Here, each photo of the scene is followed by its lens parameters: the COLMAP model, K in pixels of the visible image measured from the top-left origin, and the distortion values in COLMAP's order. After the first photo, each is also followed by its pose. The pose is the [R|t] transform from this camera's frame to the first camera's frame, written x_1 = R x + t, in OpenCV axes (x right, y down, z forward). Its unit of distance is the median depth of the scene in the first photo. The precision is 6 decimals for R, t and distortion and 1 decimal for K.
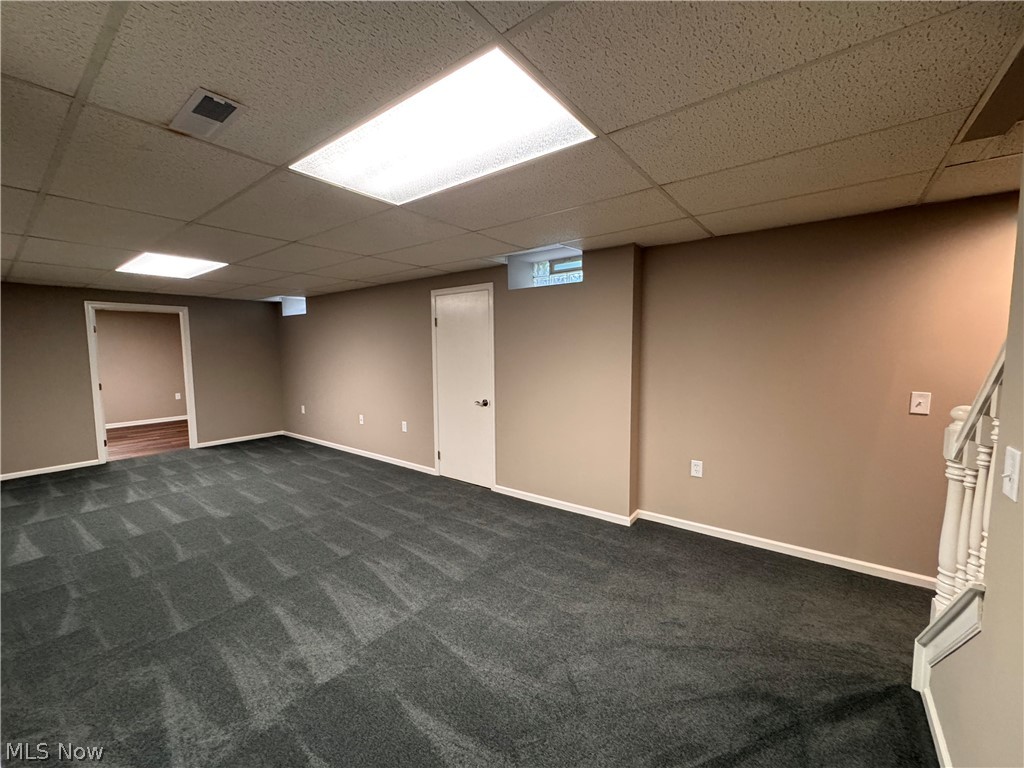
lens RADIAL K [[412.1, 0, 513.5], [0, 412.1, 383.7], [0, 0, 1]] dist [-0.005914, 0.000868]
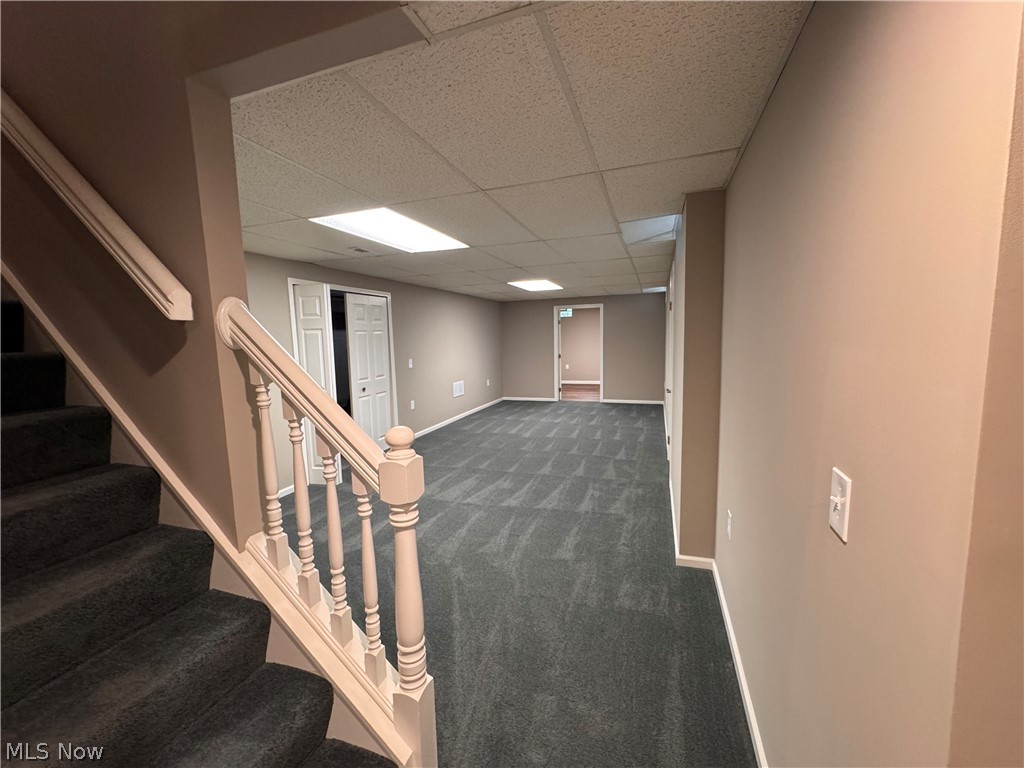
lens RADIAL K [[412.1, 0, 510.5], [0, 412.1, 383.1], [0, 0, 1]] dist [-0.005914, 0.000868]
pose [[0.304634, 0.108136, -0.946311, 0.837345], [-0.057714, 0.993804, 0.094984, -0.047991], [0.950719, 0.025680, 0.308988, 0.430424]]
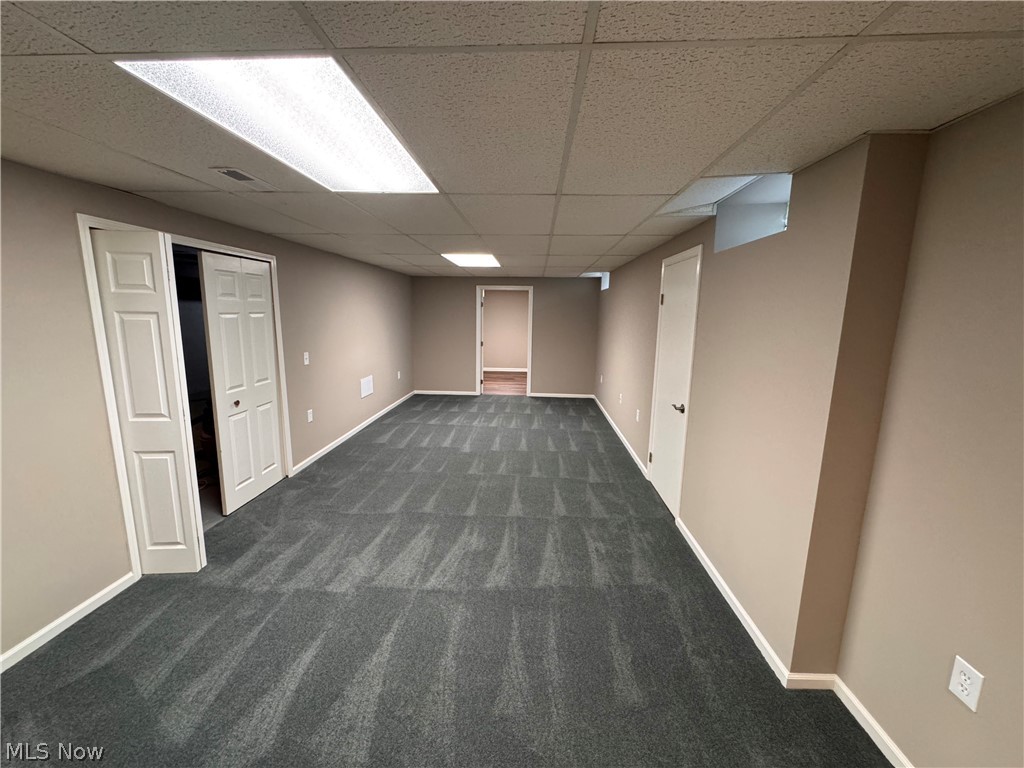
lens RADIAL K [[412.1, 0, 511.6], [0, 412.1, 383.4], [0, 0, 1]] dist [-0.005914, 0.000868]
pose [[0.557344, 0.158591, -0.814995, 0.433729], [-0.089635, 0.987344, 0.130831, -0.083179], [0.825429, 0.000134, 0.564505, 0.376997]]
